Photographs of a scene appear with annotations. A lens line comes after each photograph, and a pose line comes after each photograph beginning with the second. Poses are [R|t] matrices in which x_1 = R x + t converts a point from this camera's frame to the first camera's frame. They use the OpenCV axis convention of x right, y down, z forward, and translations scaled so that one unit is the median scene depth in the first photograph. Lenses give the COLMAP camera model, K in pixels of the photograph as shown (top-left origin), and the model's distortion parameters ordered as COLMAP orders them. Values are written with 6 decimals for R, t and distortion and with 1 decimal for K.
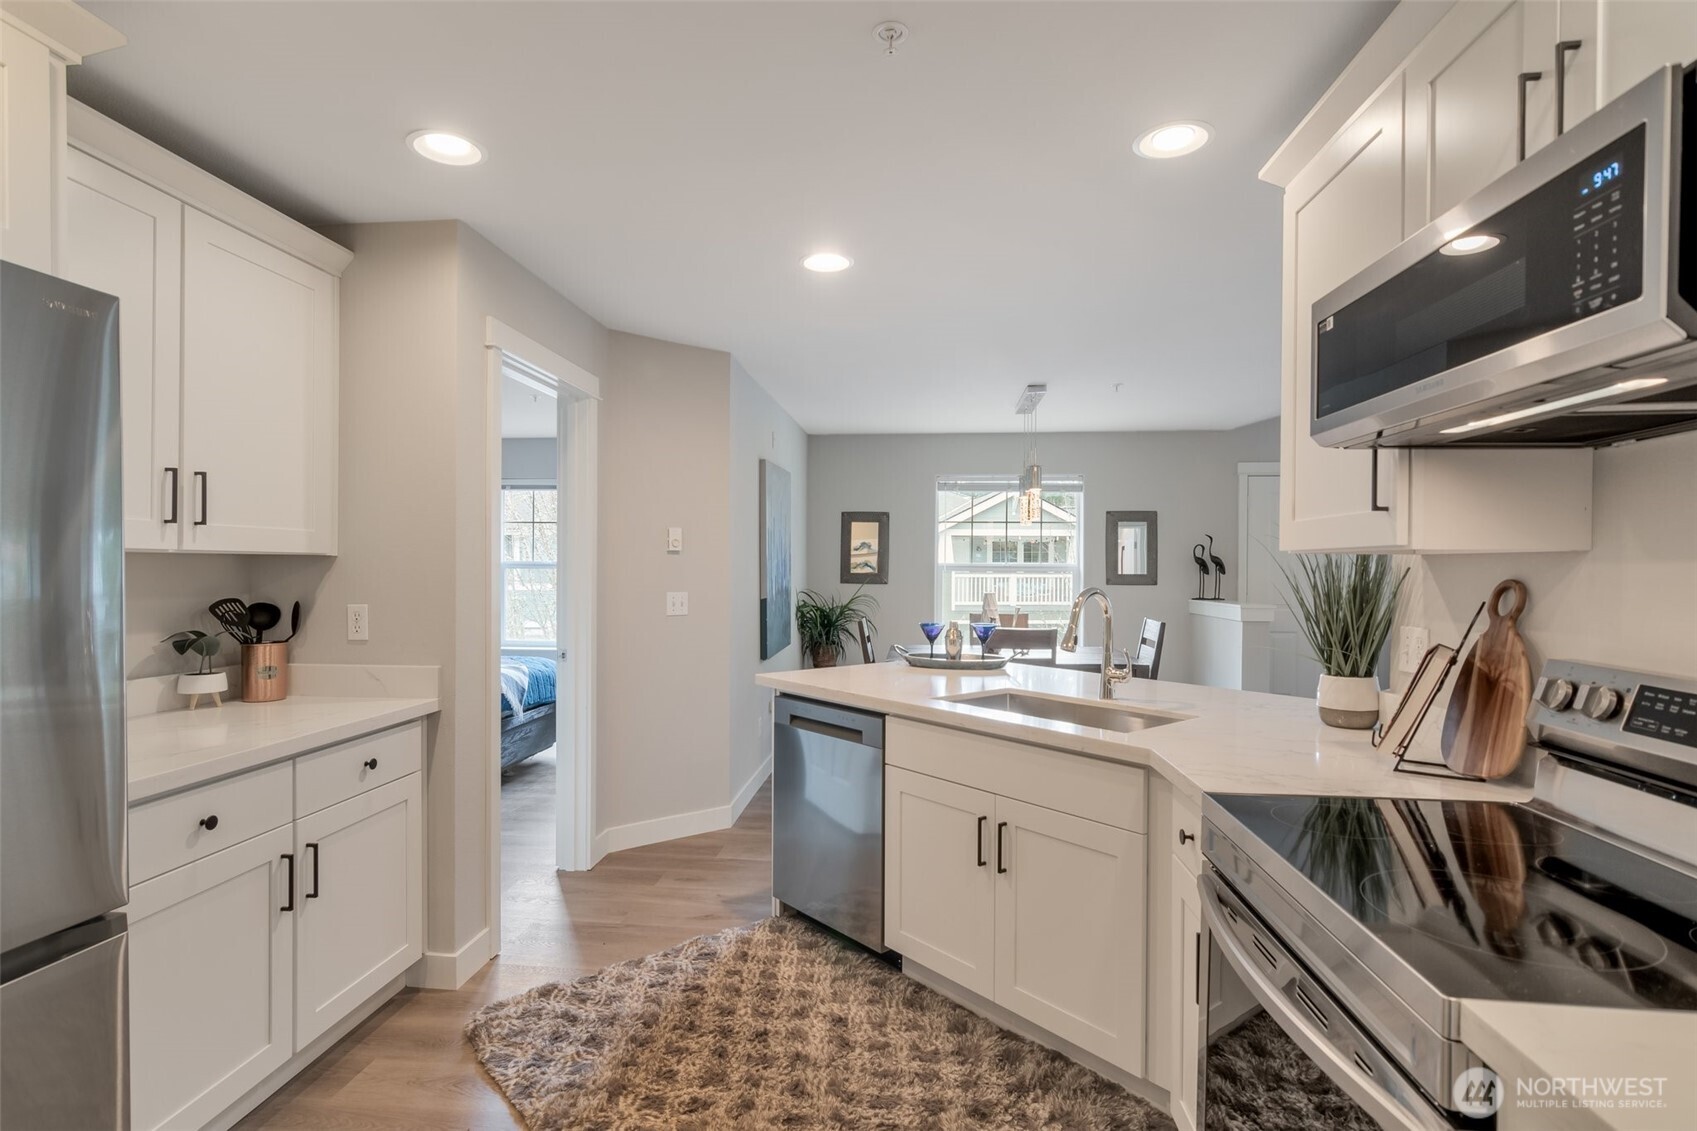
lens RADIAL K [[846.1, 0, 855.1], [0, 846.1, 567.9], [0, 0, 1]] dist [-0.000219, 0.001509]
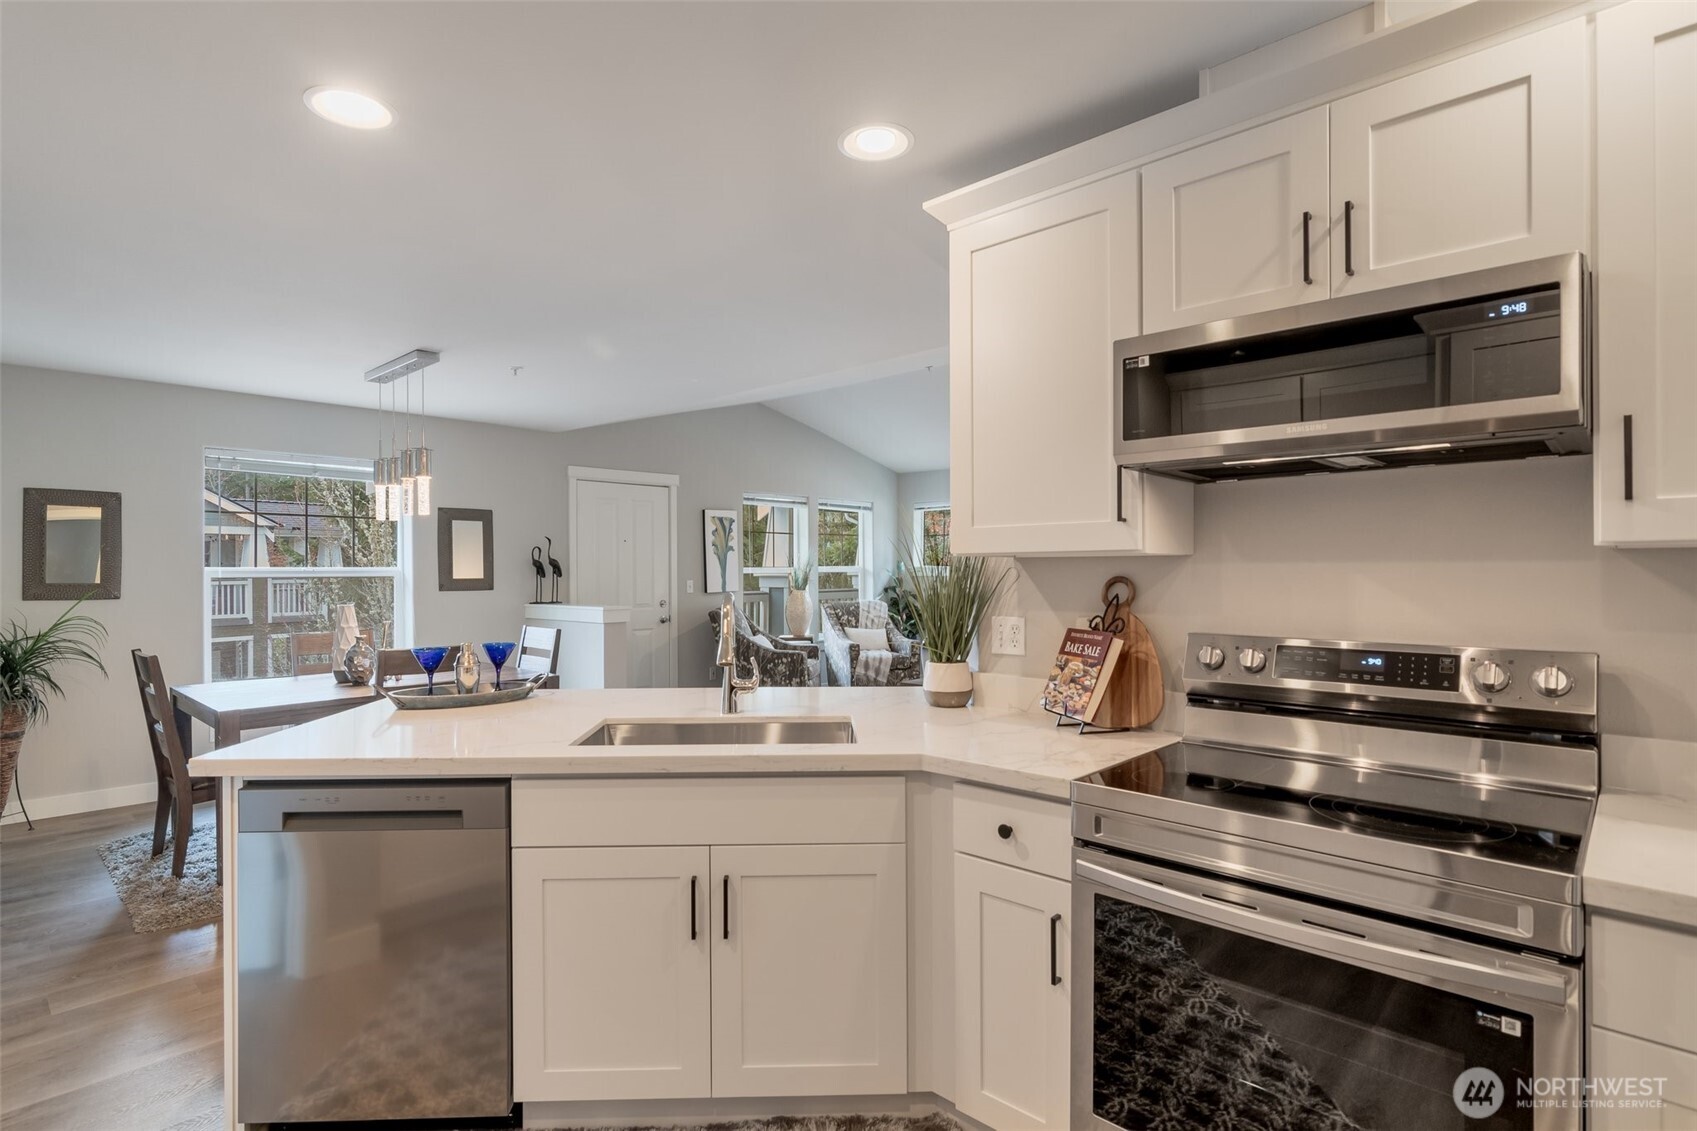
lens RADIAL K [[846.1, 0, 826.2], [0, 846.1, 566.1], [0, 0, 1]] dist [-0.000219, 0.001509]
pose [[0.617388, -0.004673, 0.786645, -0.152423], [0.009410, 0.999955, -0.001446, -0.001261], [-0.786602, 0.008295, 0.617404, 0.146392]]
